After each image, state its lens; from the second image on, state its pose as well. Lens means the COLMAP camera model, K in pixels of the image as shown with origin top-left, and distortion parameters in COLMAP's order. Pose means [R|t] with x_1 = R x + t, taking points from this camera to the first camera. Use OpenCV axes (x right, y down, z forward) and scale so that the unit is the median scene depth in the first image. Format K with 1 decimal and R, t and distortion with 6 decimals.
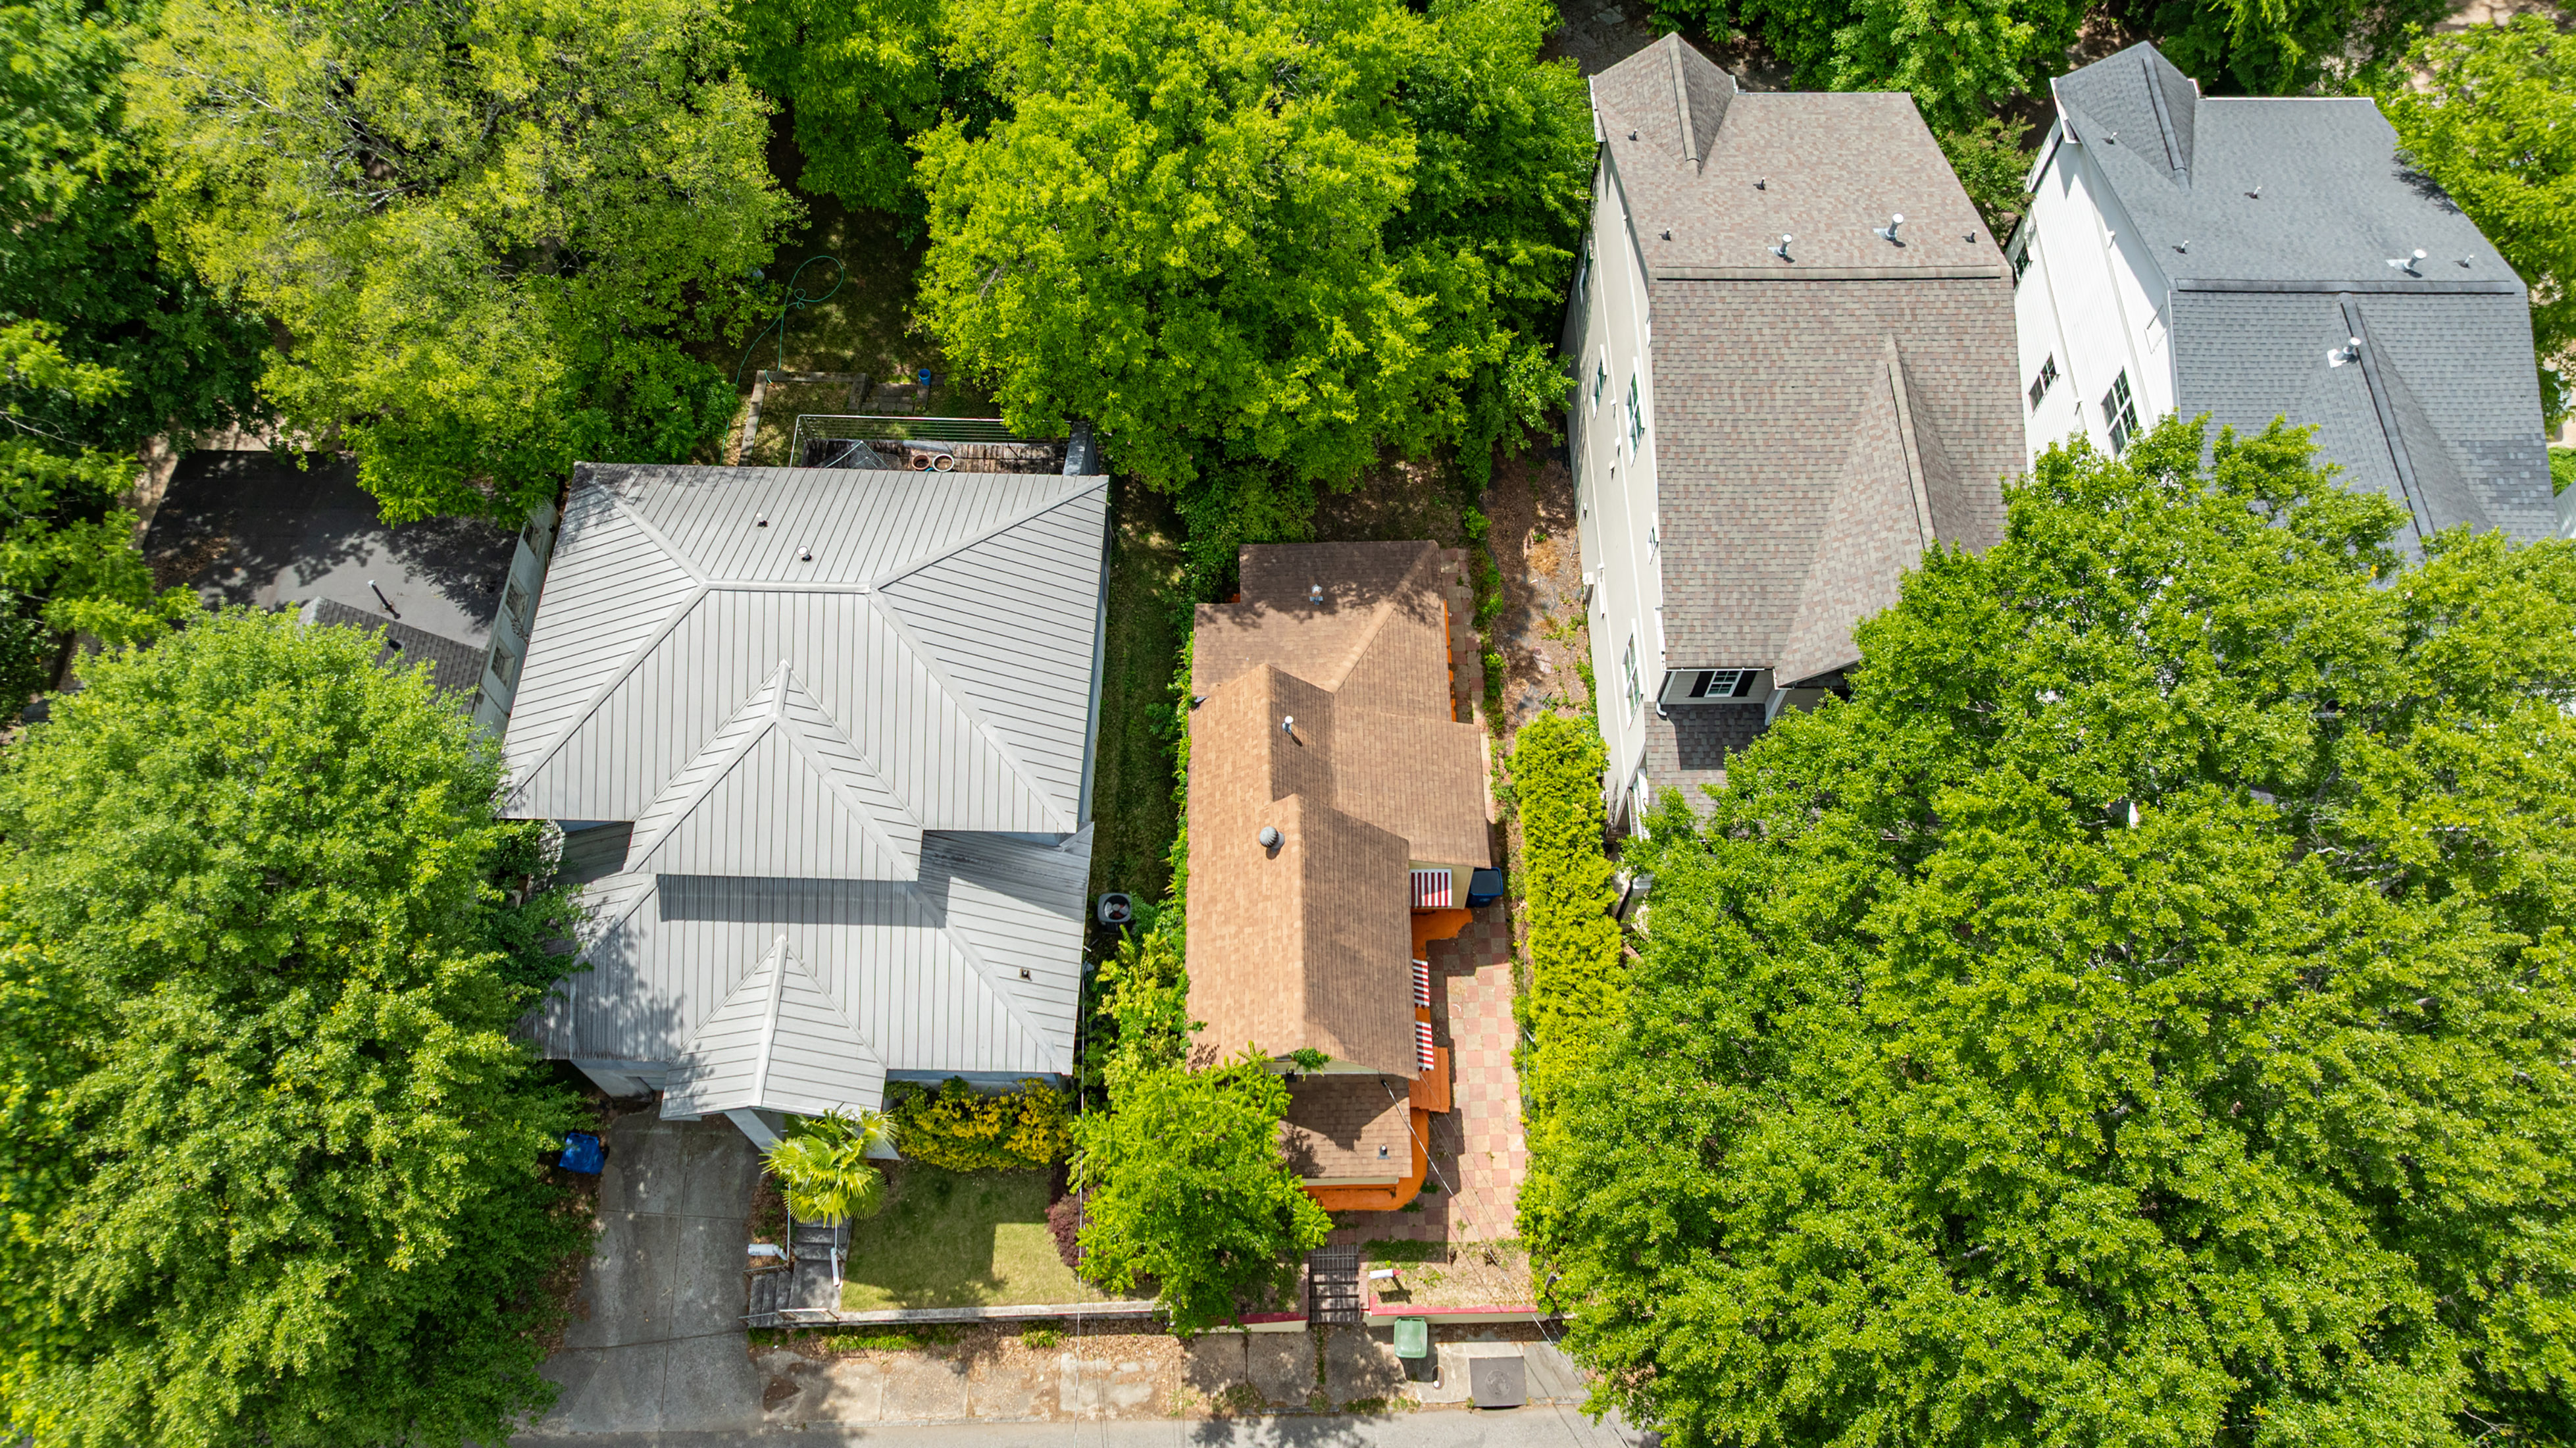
lens RADIAL K [[1827.6, 0, 1301.2], [0, 1827.6, 721.0], [0, 0, 1]] dist [-0.052421, 0.083947]
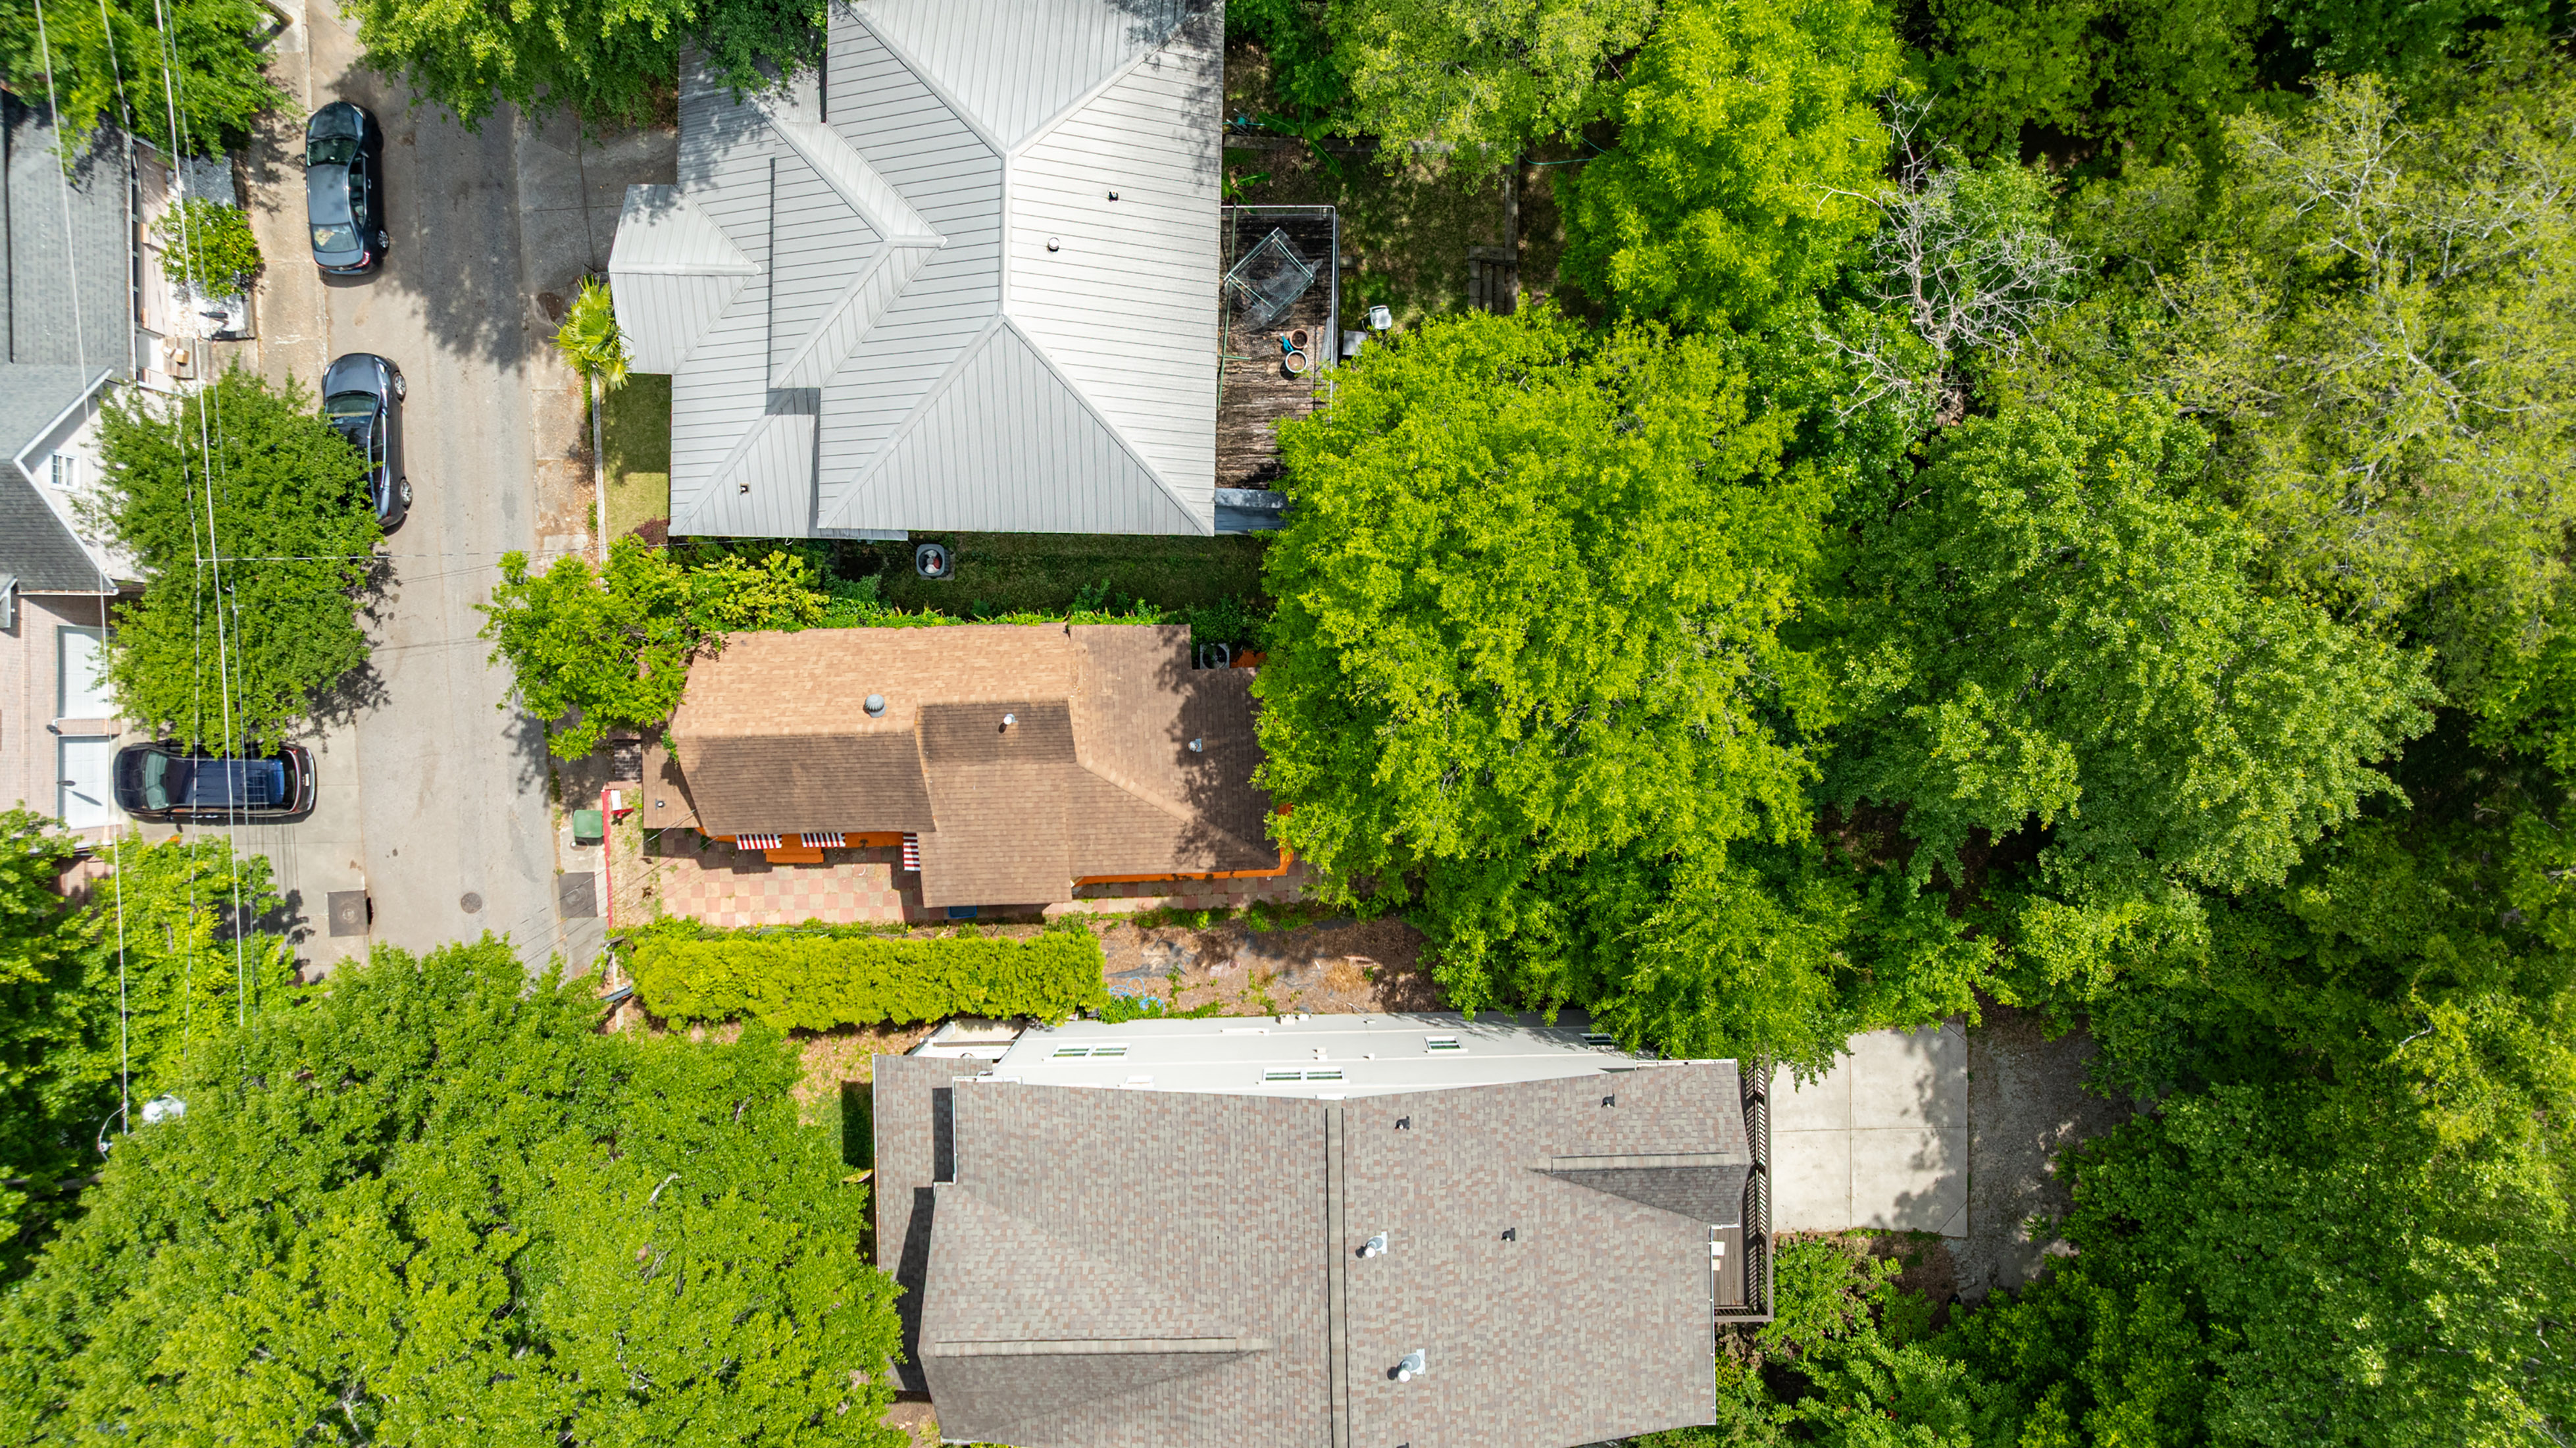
lens RADIAL K [[1823.7, 0, 1303.5], [0, 1823.7, 719.9], [0, 0, 1]] dist [-0.007757, -0.001229]
pose [[0.005746, 0.999982, -0.001768, -0.004345], [-0.886965, 0.005913, 0.461799, -0.667090], [0.461801, -0.001086, 0.886983, 0.153742]]
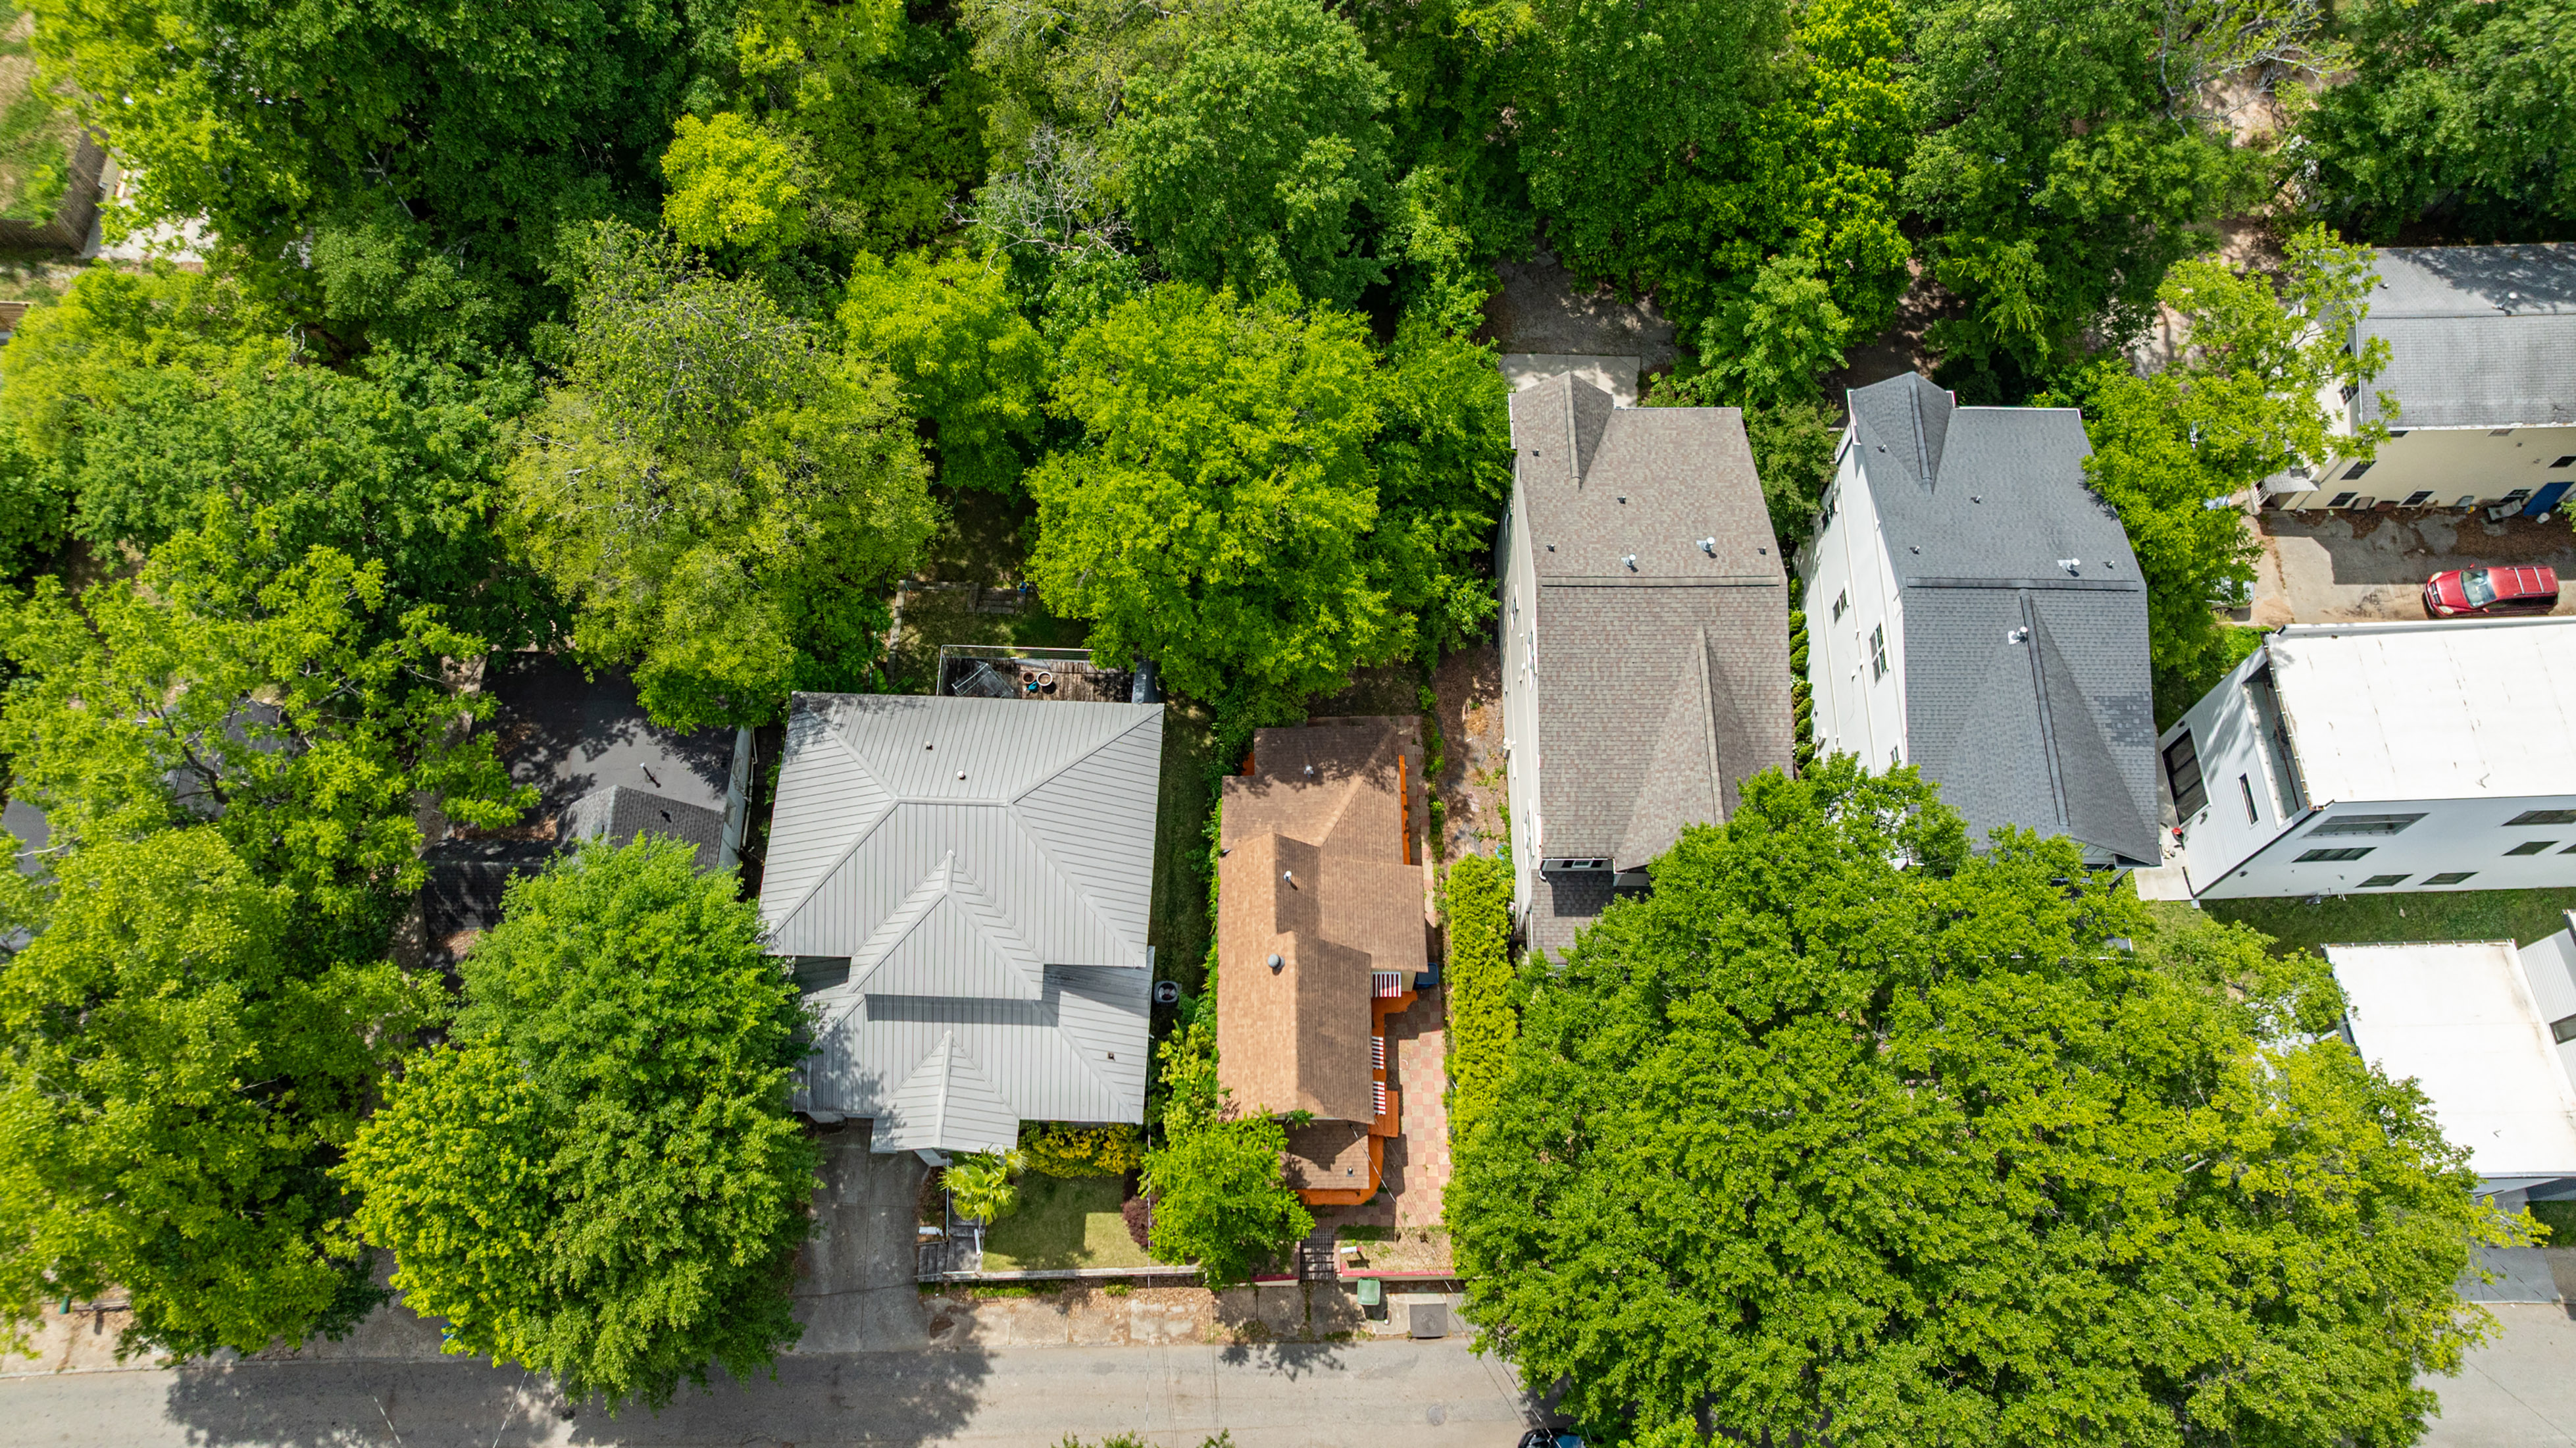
lens RADIAL K [[1823.7, 0, 1303.5], [0, 1823.7, 719.9], [0, 0, 1]] dist [-0.007757, -0.001229]
pose [[0.999979, 0.005982, -0.002670, 0.008838], [-0.005794, 0.997822, 0.065712, -0.229531], [0.003058, -0.065696, 0.997835, -0.462534]]
